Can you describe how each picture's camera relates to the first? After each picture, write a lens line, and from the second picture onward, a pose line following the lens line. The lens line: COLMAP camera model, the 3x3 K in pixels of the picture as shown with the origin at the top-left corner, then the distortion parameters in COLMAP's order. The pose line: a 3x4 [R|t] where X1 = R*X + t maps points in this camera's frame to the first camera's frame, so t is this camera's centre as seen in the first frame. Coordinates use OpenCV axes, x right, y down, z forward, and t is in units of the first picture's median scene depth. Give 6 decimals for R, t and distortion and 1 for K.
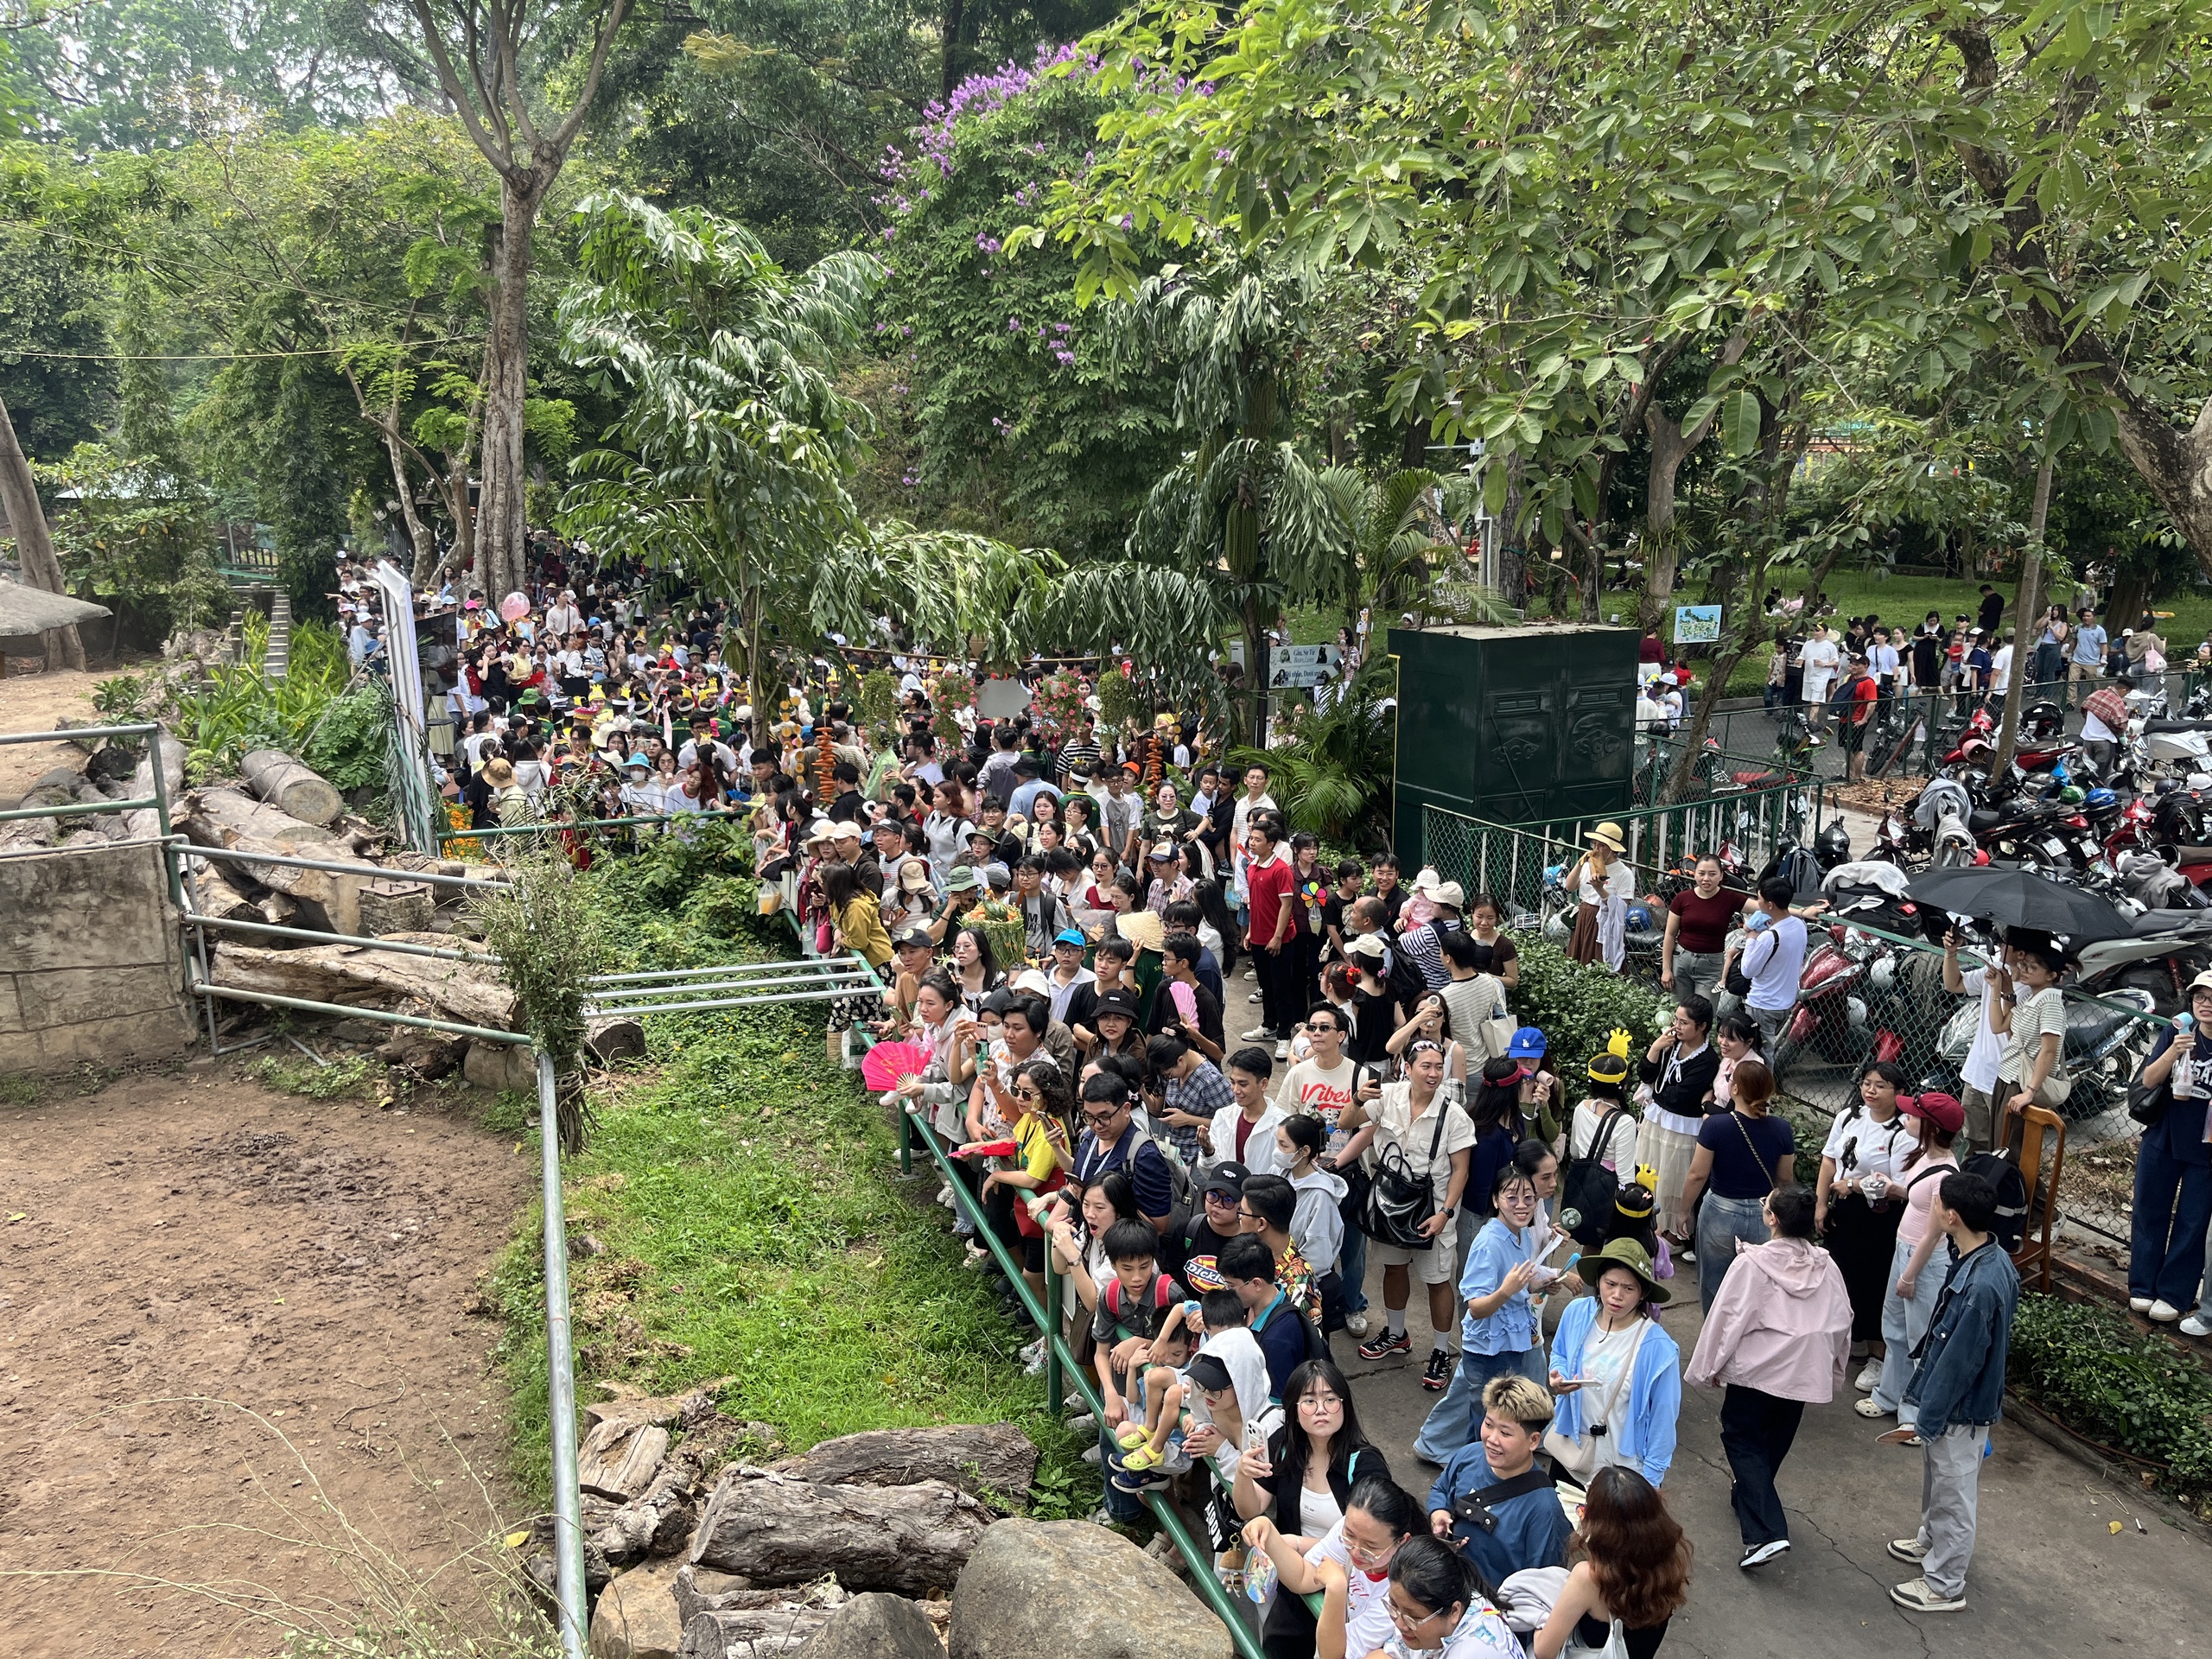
lens RADIAL K [[1663.7, 0, 1064.2], [0, 1663.7, 804.7], [0, 0, 1]] dist [0.078783, -0.120279]
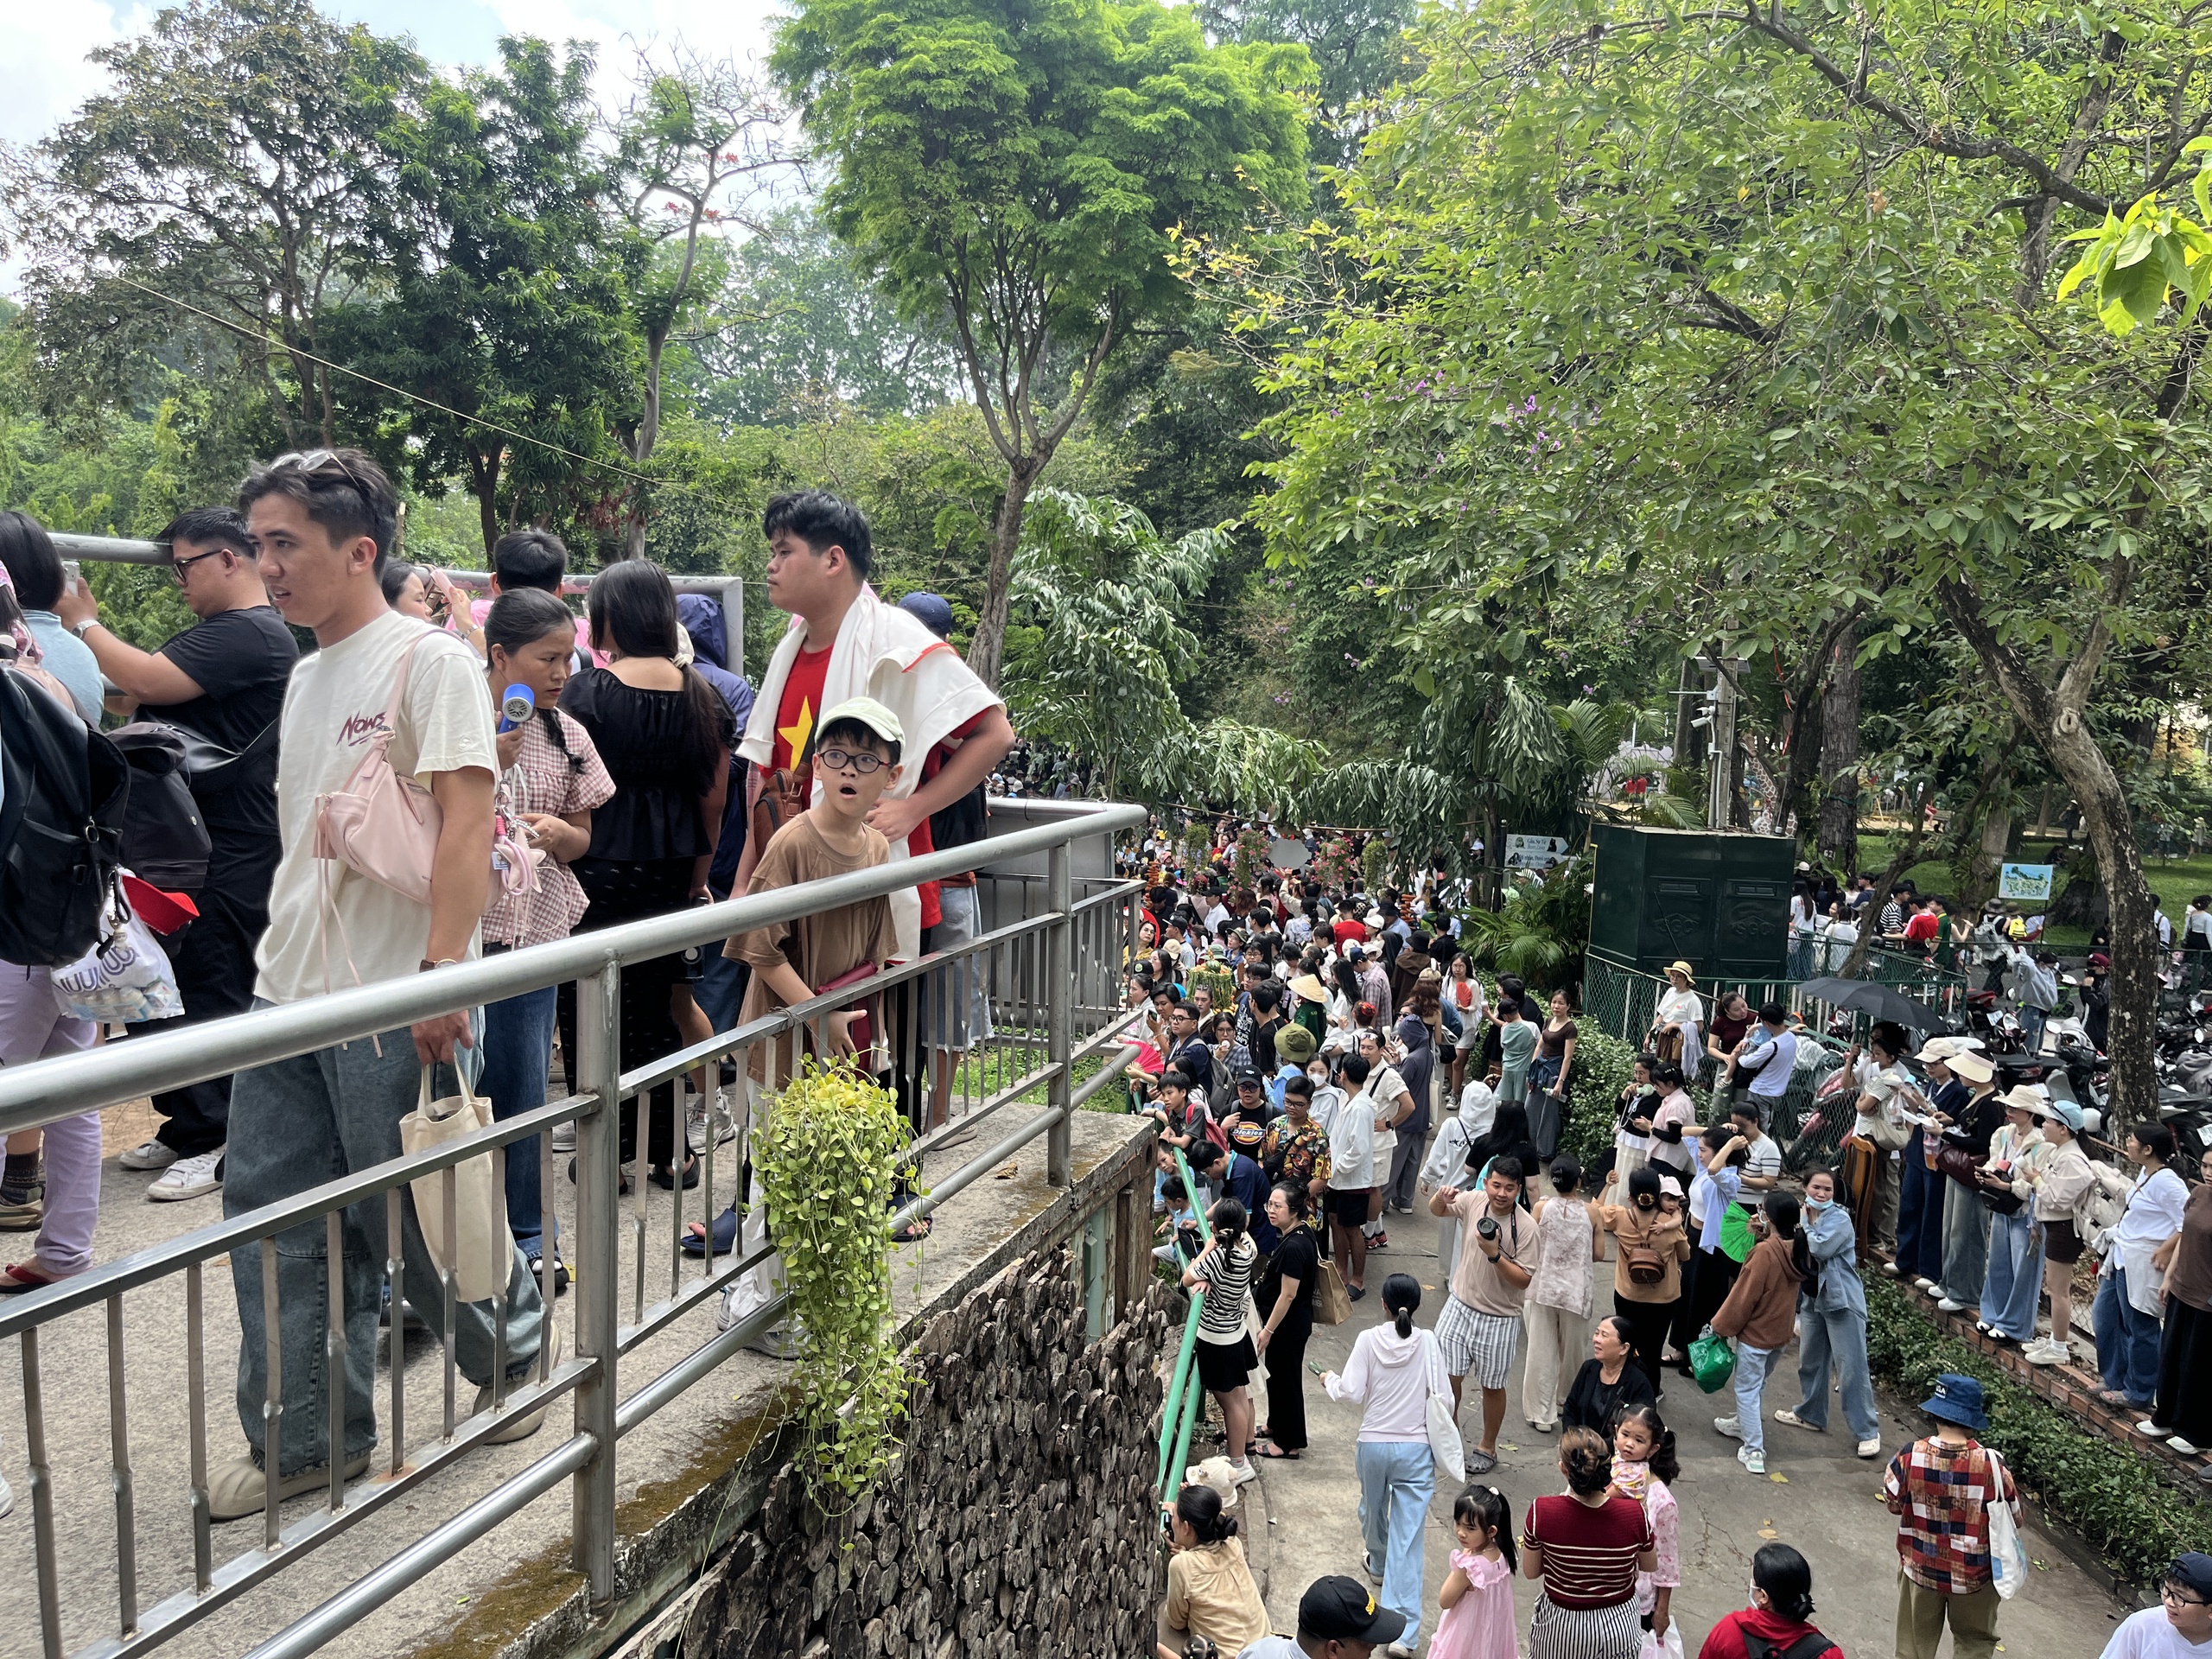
lens RADIAL K [[1663.7, 0, 1064.2], [0, 1663.7, 804.7], [0, 0, 1]] dist [0.078783, -0.120279]
pose [[0.954550, 0.078795, -0.287445, 0.152554], [-0.118776, 0.985098, -0.124393, 0.075715], [0.273360, 0.152881, 0.949685, -0.285326]]
